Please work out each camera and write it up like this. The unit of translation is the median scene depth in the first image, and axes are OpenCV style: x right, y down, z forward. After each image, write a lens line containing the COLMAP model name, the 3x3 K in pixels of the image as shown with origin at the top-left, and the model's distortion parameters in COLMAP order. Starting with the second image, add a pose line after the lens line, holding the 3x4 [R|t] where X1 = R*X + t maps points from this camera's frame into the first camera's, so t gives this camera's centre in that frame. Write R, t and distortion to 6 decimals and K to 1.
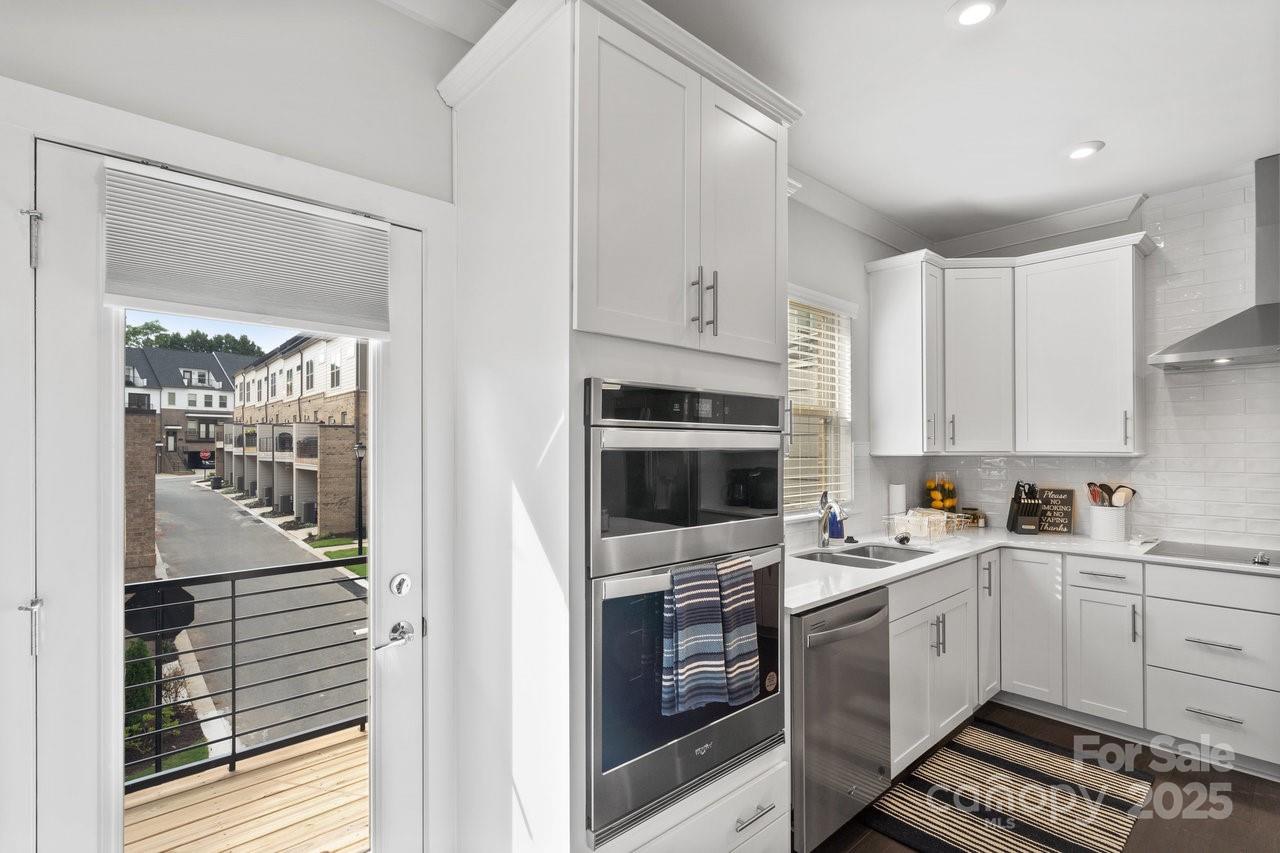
lens RADIAL K [[603.3, 0, 638.7], [0, 603.3, 447.4], [0, 0, 1]] dist [-0.000379, -0.000125]
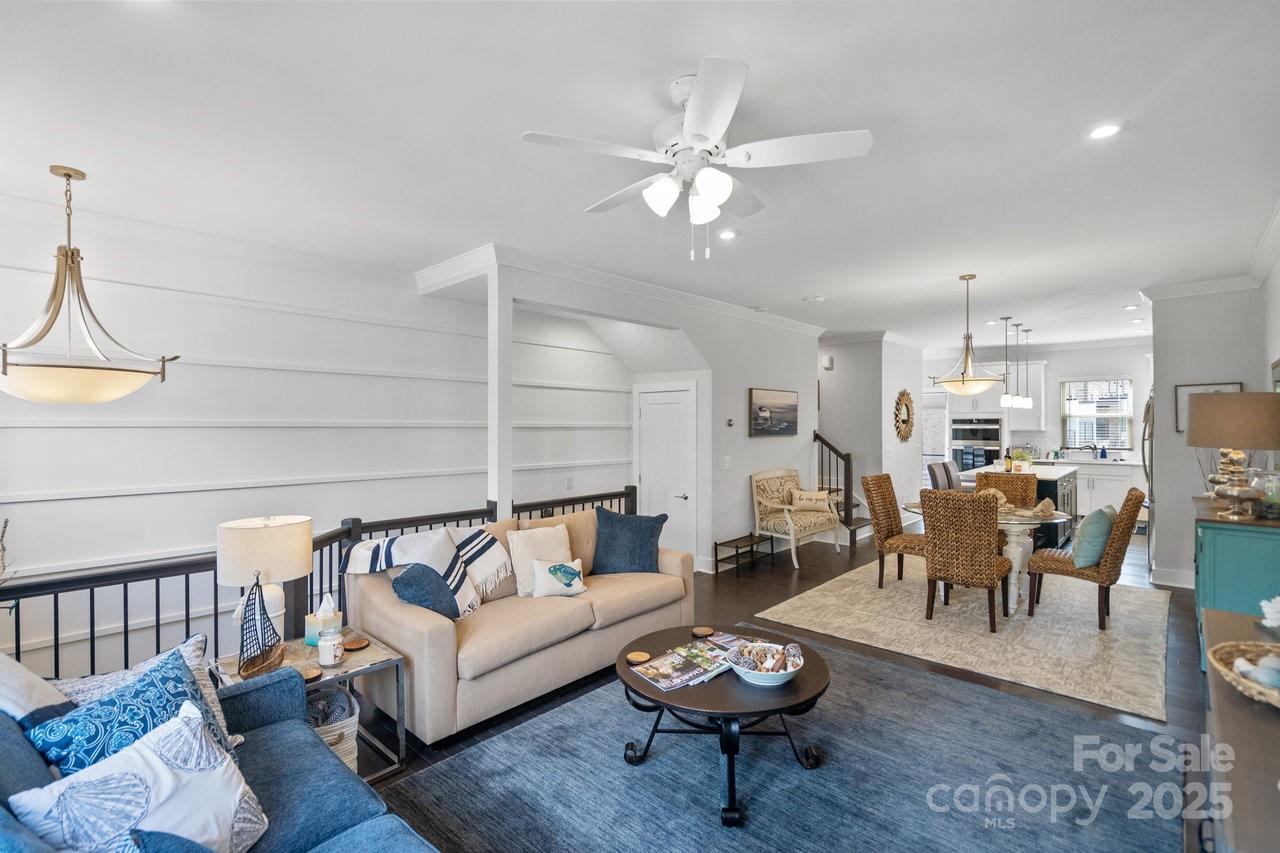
lens RADIAL K [[588.2, 0, 640.0], [0, 588.2, 426.5], [0, 0, 1]] dist [-0.002056, -0.000589]
pose [[0.084695, 0.006625, -0.996385, 3.485283], [0.001503, 0.999976, 0.006777, -0.036724], [0.996406, -0.002071, 0.084683, -1.762615]]
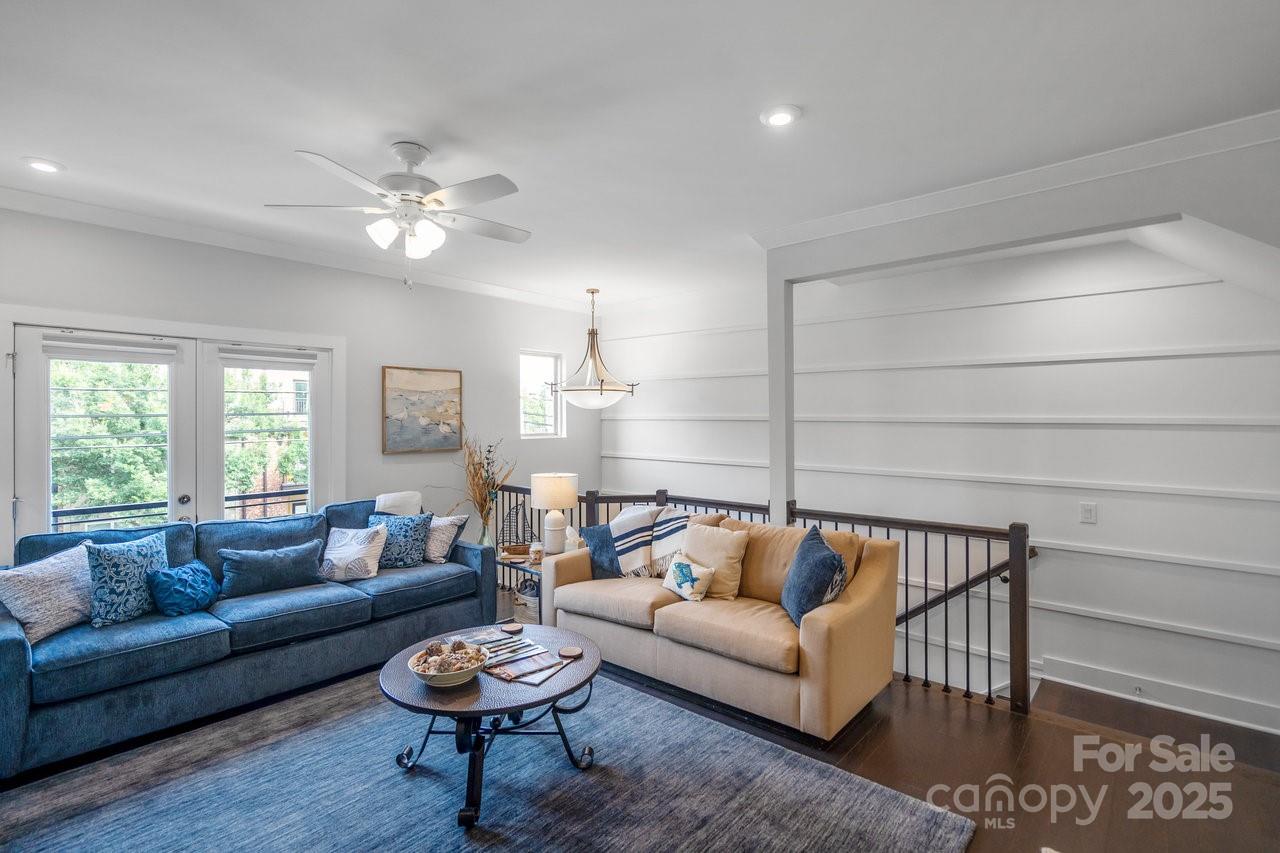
lens RADIAL K [[594.2, 0, 642.8], [0, 594.2, 429.4], [0, 0, 1]] dist [-0.002025, -0.000421]
pose [[-0.993639, 0.008521, -0.112289, 2.432598], [0.006119, 0.999746, 0.021712, -0.041692], [0.112446, 0.020887, -0.993438, -0.598986]]
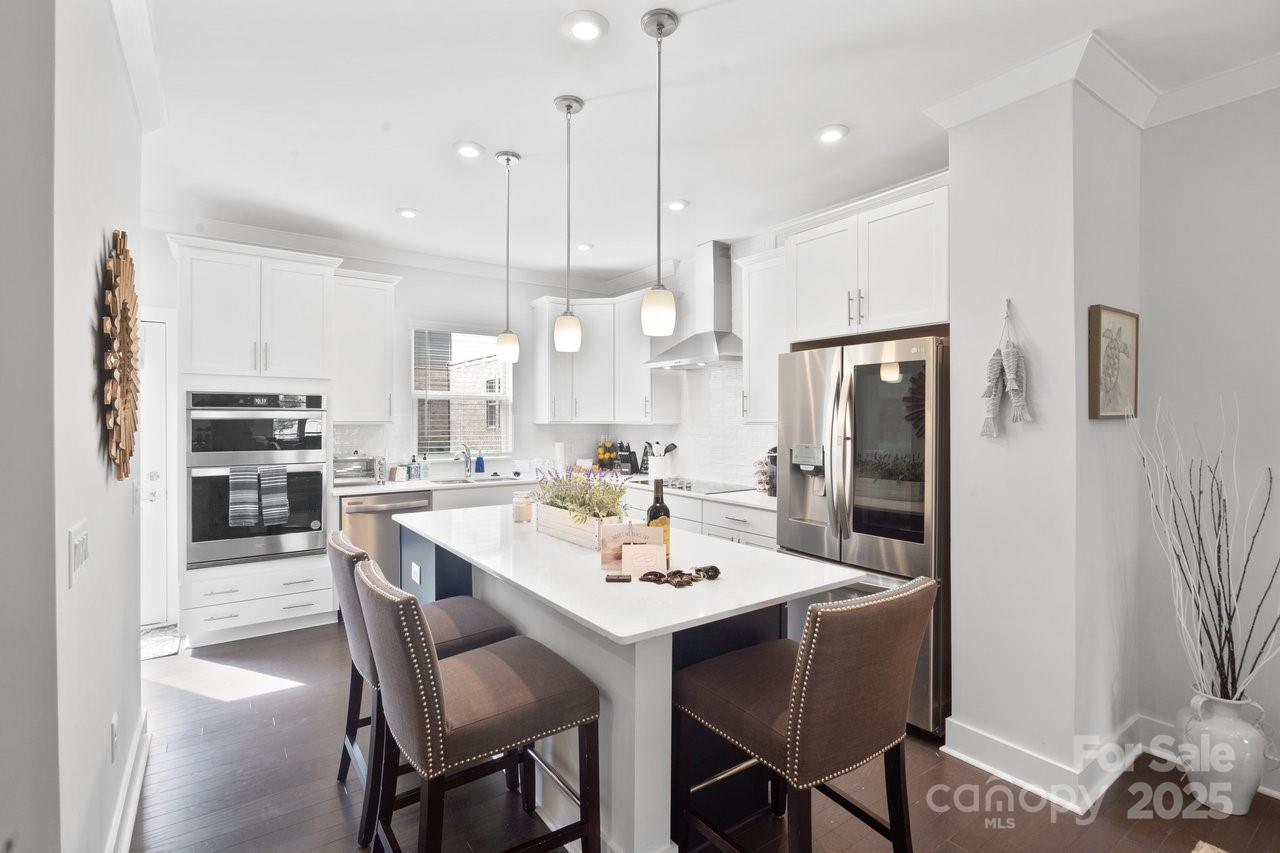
lens RADIAL K [[588.2, 0, 640.0], [0, 588.2, 426.5], [0, 0, 1]] dist [-0.002056, -0.000589]
pose [[0.992222, 0.004307, -0.124403, 1.120531], [-0.002907, 0.999930, 0.011435, 0.001309], [0.124444, -0.010985, 0.992166, -0.661441]]
